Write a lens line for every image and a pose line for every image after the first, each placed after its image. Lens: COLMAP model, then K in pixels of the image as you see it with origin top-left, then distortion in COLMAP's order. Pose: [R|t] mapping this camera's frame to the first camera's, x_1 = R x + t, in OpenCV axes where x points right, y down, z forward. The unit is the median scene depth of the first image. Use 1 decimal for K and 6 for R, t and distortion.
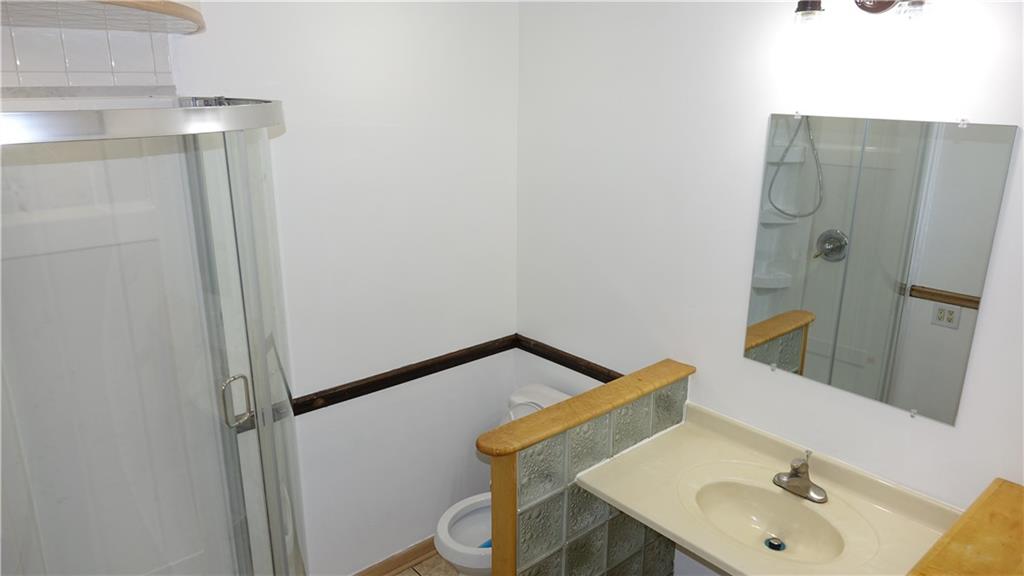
lens RADIAL K [[694.6, 0, 514.1], [0, 694.6, 290.6], [0, 0, 1]] dist [0.011595, -0.004794]
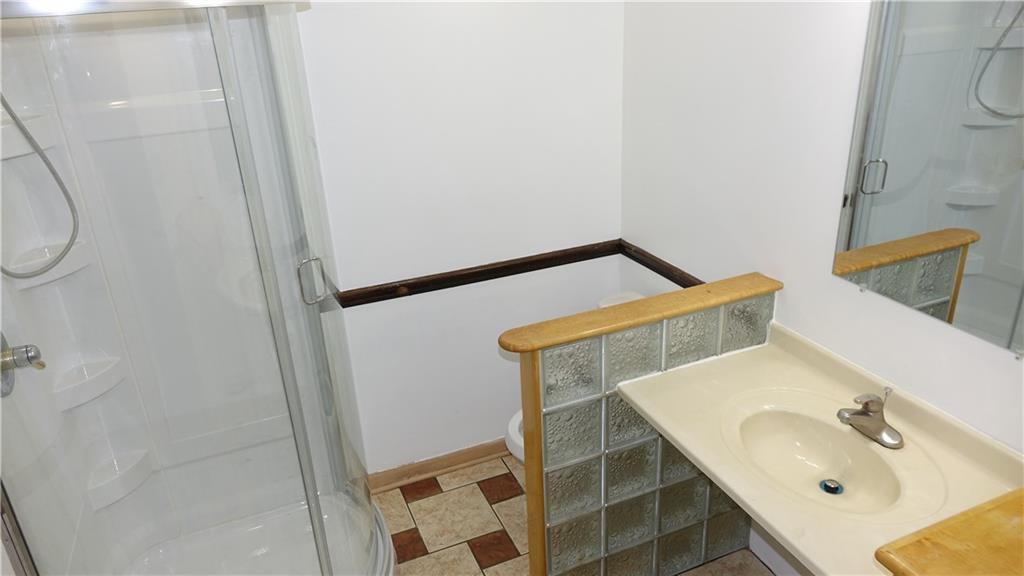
lens RADIAL K [[694.6, 0, 513.8], [0, 694.6, 283.9], [0, 0, 1]] dist [0.011595, -0.004794]
pose [[0.951739, 0.074324, -0.297772, 0.221172], [-0.039653, 0.991880, 0.120834, 0.021005], [0.304335, -0.103195, 0.946959, 0.072510]]
